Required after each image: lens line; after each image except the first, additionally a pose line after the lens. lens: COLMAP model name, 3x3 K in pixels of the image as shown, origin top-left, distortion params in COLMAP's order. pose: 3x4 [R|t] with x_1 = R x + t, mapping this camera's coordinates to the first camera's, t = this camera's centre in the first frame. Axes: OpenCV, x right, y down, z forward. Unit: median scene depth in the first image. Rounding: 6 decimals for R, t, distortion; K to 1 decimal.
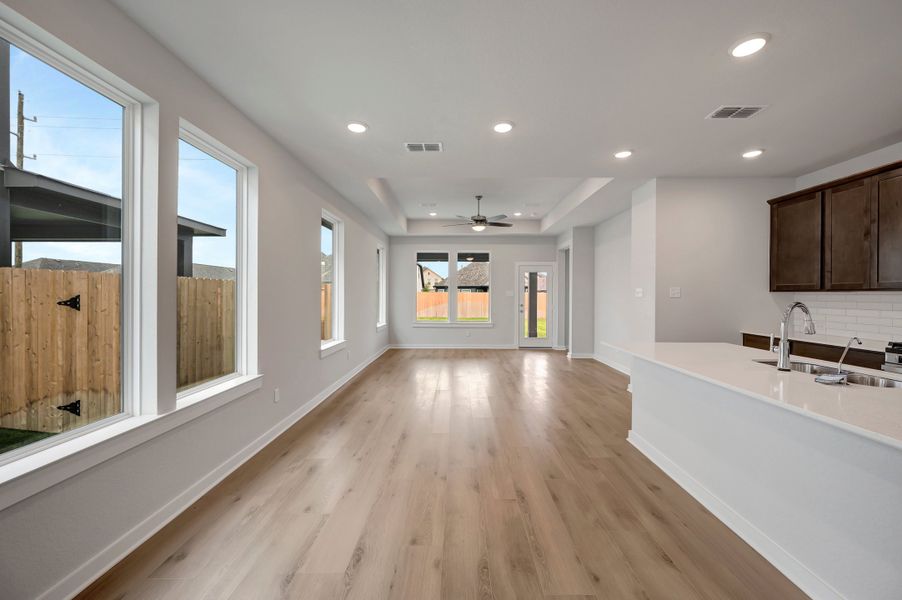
lens RADIAL K [[355.8, 0, 451.9], [0, 355.8, 295.9], [0, 0, 1]] dist [0.000674, 0.000032]
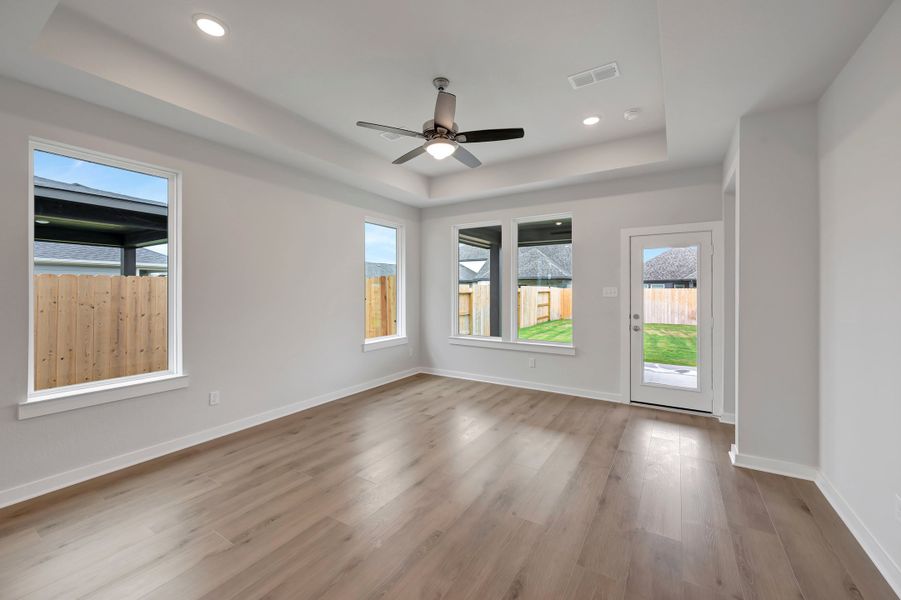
lens RADIAL K [[358.6, 0, 455.4], [0, 358.6, 288.8], [0, 0, 1]] dist [-0.000628, -0.000235]
pose [[0.860118, -0.003486, -0.510084, 0.247932], [-0.001157, 0.999961, -0.008785, -0.007576], [0.510094, 0.008146, 0.860080, 0.471682]]
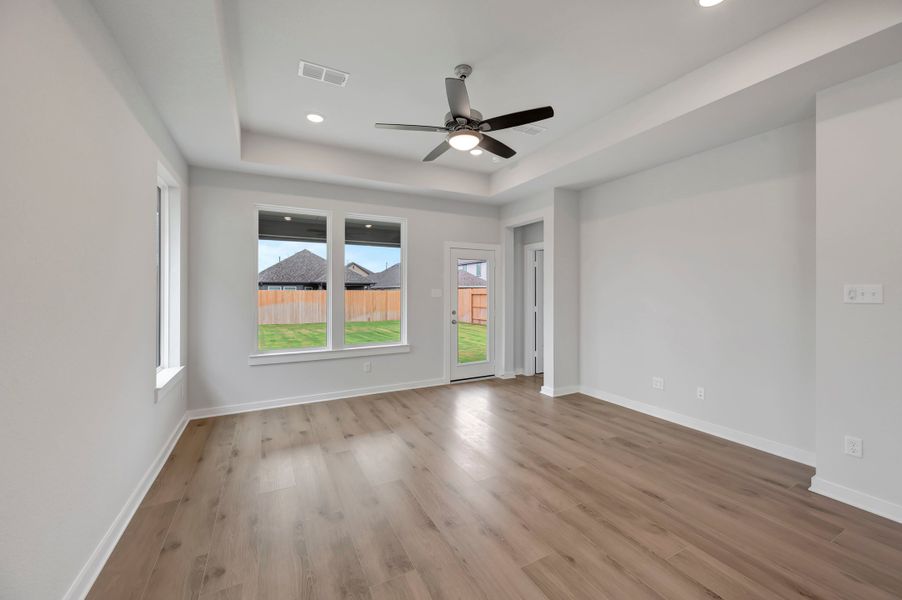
lens RADIAL K [[359.0, 0, 455.9], [0, 359.0, 288.8], [0, 0, 1]] dist [-0.000628, -0.000235]
pose [[0.873838, -0.000439, 0.486218, -0.109609], [0.006616, 0.999918, -0.010988, -0.007811], [-0.486173, 0.012818, 0.873769, 0.481307]]
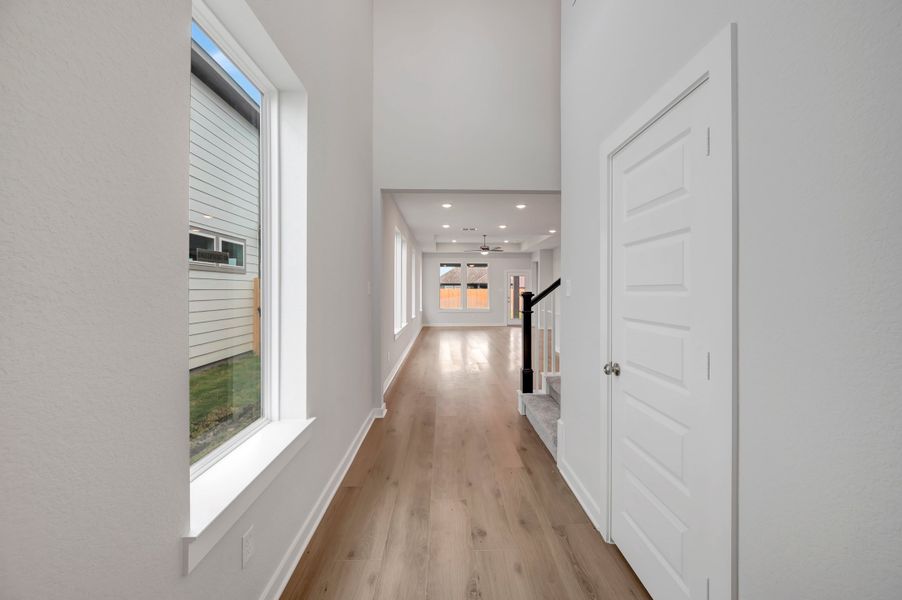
lens RADIAL K [[359.0, 0, 455.9], [0, 359.0, 288.8], [0, 0, 1]] dist [-0.000628, -0.000235]
pose [[0.998635, -0.002688, 0.052164, -0.120850], [0.003180, 0.999951, -0.009362, 0.001386], [-0.052136, 0.009516, 0.998595, -0.574573]]
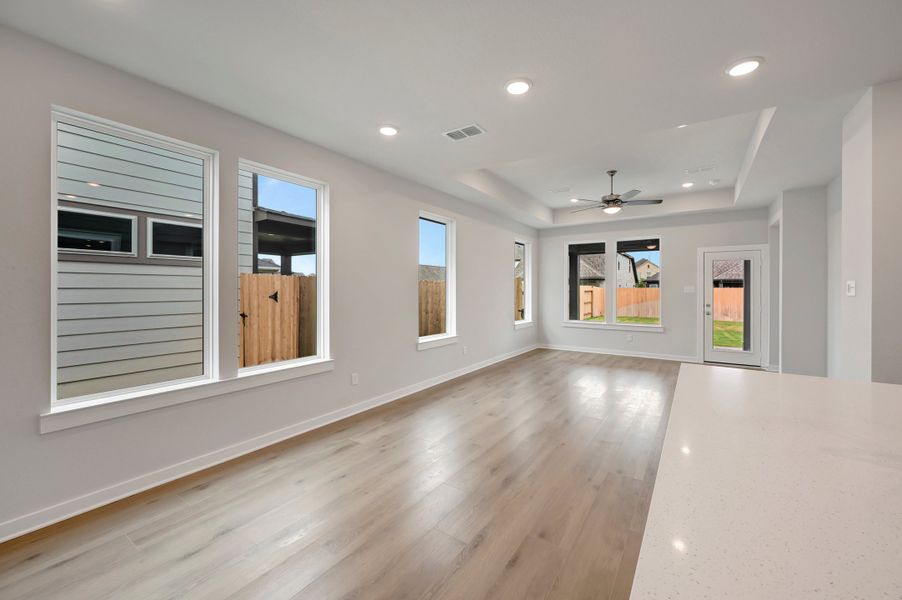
lens RADIAL K [[359.0, 0, 455.9], [0, 359.0, 288.8], [0, 0, 1]] dist [-0.000628, -0.000235]
pose [[0.839557, -0.003250, -0.543262, 0.170335], [-0.001874, 0.999959, -0.008879, -0.000739], [0.543269, 0.008473, 0.839516, 0.083509]]
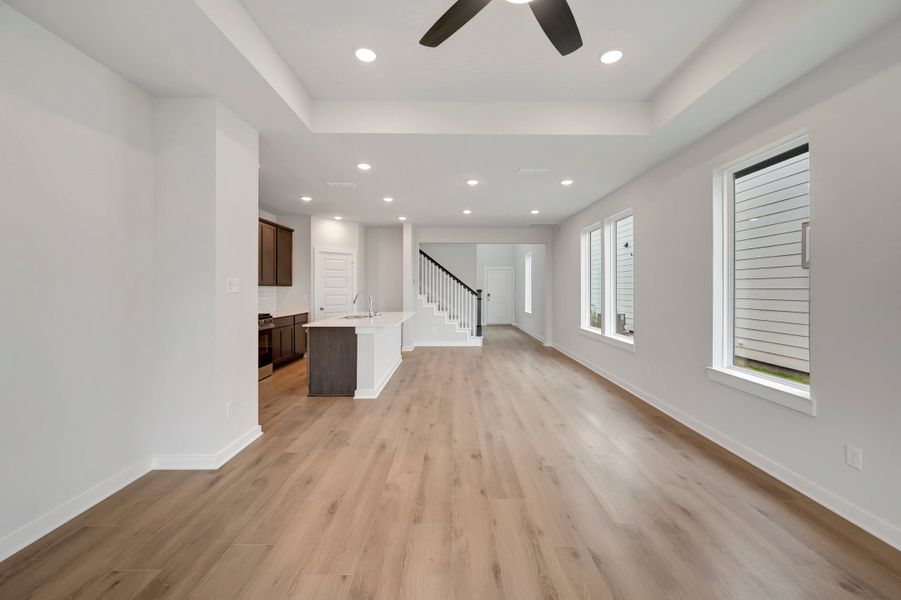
lens RADIAL K [[358.6, 0, 455.4], [0, 358.6, 288.8], [0, 0, 1]] dist [-0.000628, -0.000235]
pose [[-0.999642, -0.005553, -0.026173, 0.091685], [-0.005773, 0.999949, 0.008326, -0.005540], [0.026125, 0.008474, -0.999623, 0.927897]]
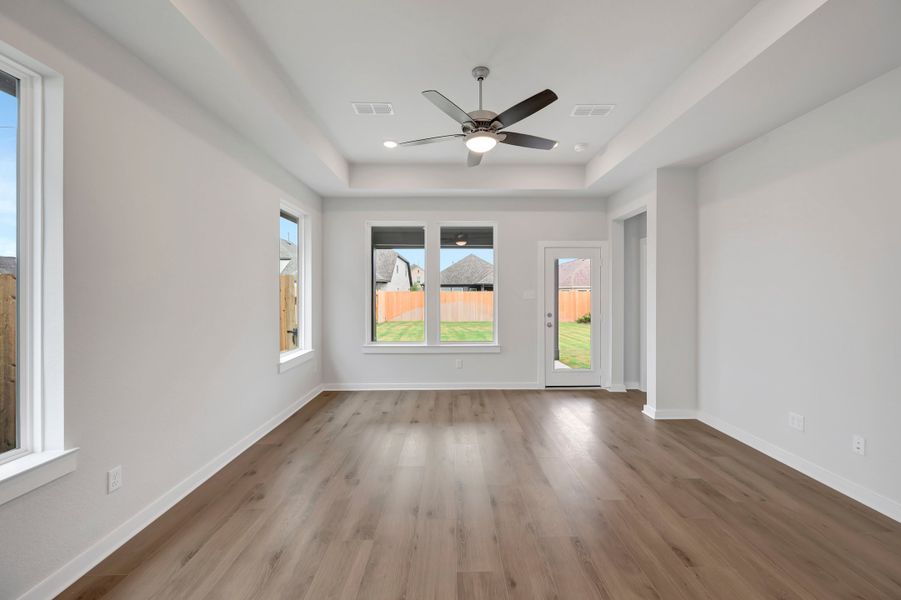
lens RADIAL K [[358.9, 0, 455.5], [0, 358.9, 291.5], [0, 0, 1]] dist [-0.001152, 0.000036]
pose [[0.999434, -0.004328, 0.033368, 0.022470], [0.004623, 0.999951, -0.008755, -0.008040], [-0.033329, 0.008905, 0.999405, 0.436976]]
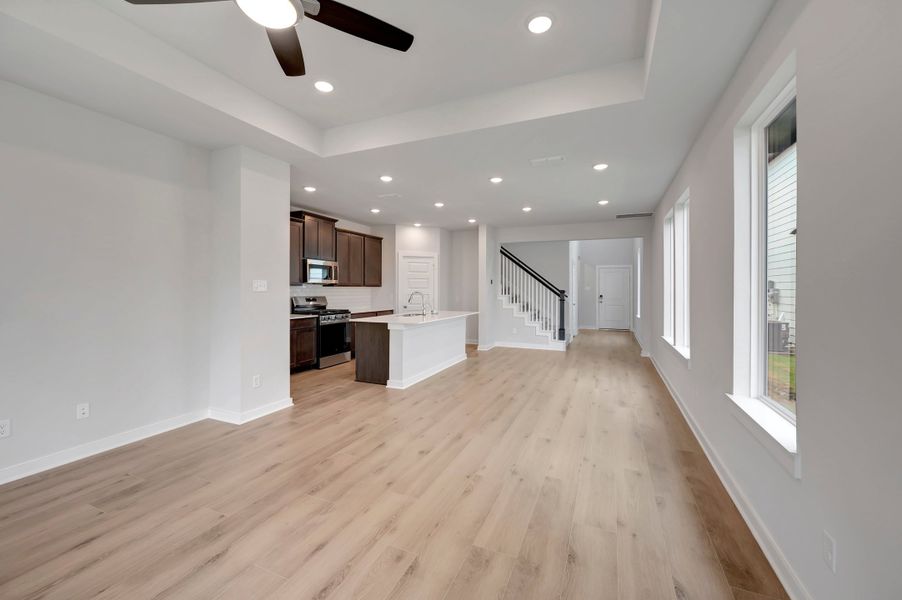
lens RADIAL K [[359.0, 0, 455.9], [0, 359.0, 288.8], [0, 0, 1]] dist [-0.000628, -0.000235]
pose [[-0.924641, -0.005643, 0.380799, -0.101739], [-0.002863, 0.999965, 0.007866, -0.005368], [-0.380830, 0.006183, -0.924624, 0.897609]]
